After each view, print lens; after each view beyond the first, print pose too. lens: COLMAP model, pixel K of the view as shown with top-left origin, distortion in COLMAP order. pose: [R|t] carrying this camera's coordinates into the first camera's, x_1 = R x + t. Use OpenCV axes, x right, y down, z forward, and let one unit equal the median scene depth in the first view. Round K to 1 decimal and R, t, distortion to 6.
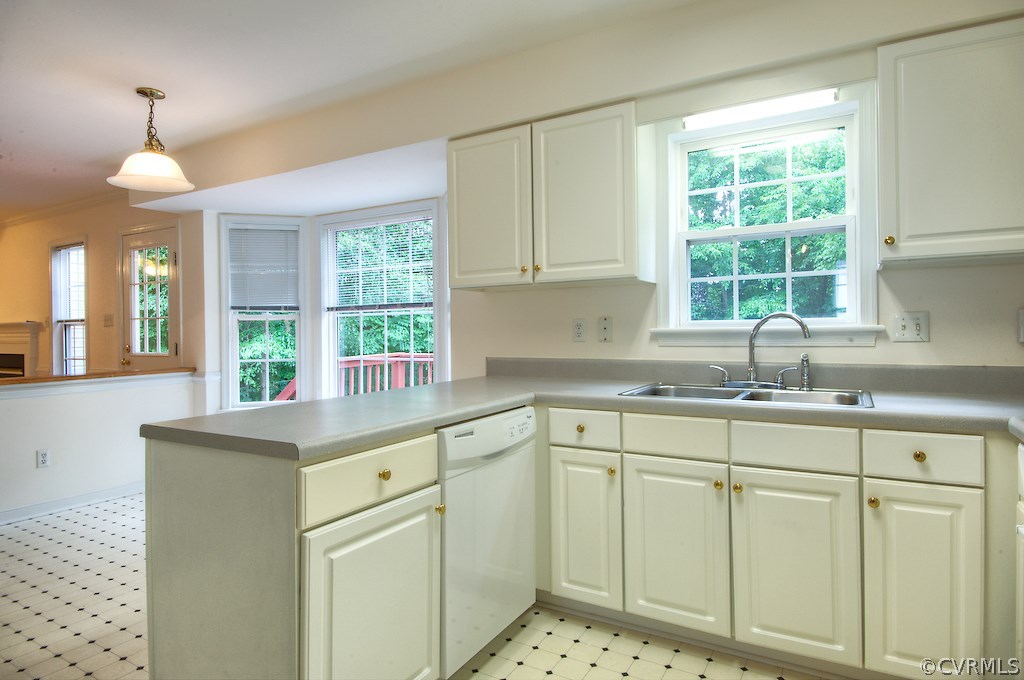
lens RADIAL K [[584.8, 0, 509.1], [0, 584.8, 334.8], [0, 0, 1]] dist [0.003306, -0.004820]
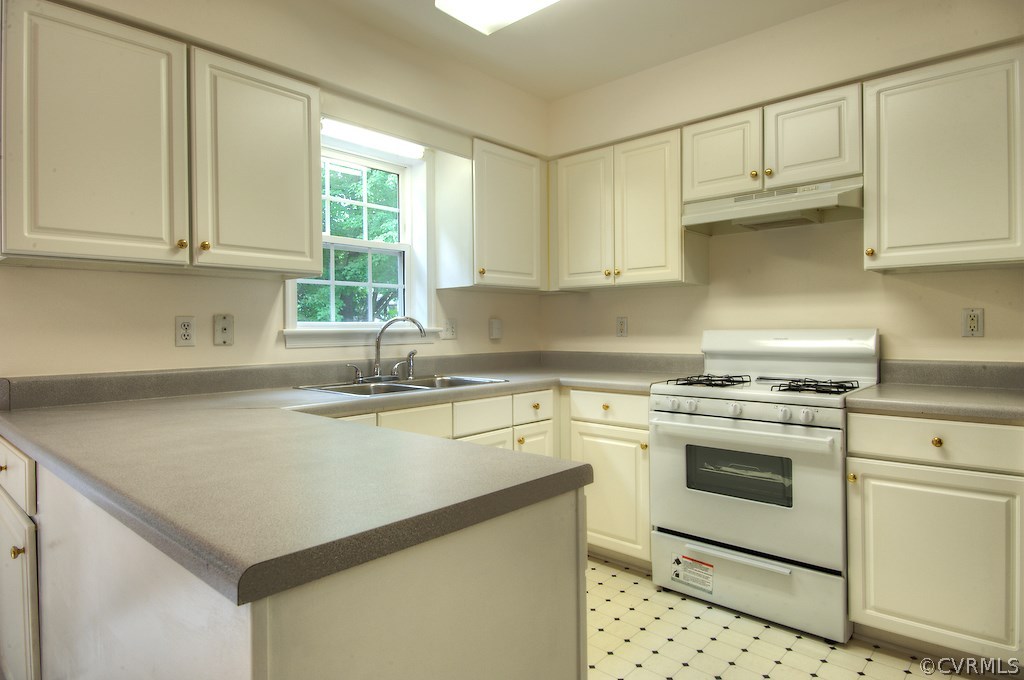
lens RADIAL K [[584.8, 0, 513.3], [0, 584.8, 334.6], [0, 0, 1]] dist [0.003306, -0.004820]
pose [[0.191834, -0.000344, 0.981427, -0.643766], [0.011398, 0.999933, -0.001877, 0.004016], [-0.981361, 0.011546, 0.191825, 0.508310]]
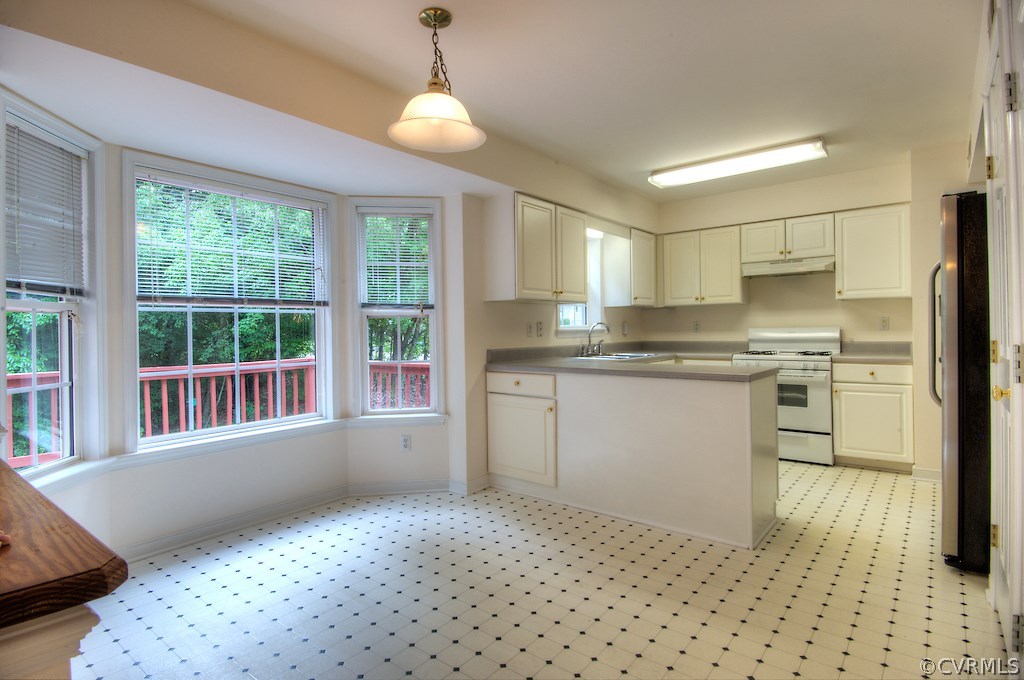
lens RADIAL K [[518.4, 0, 508.3], [0, 518.4, 334.5], [0, 0, 1]] dist [-0.004834, 0.000118]
pose [[0.141297, -0.000894, 0.989967, -1.546780], [0.019045, 0.999817, -0.001816, 0.007728], [-0.989784, 0.019111, 0.141288, 1.004748]]
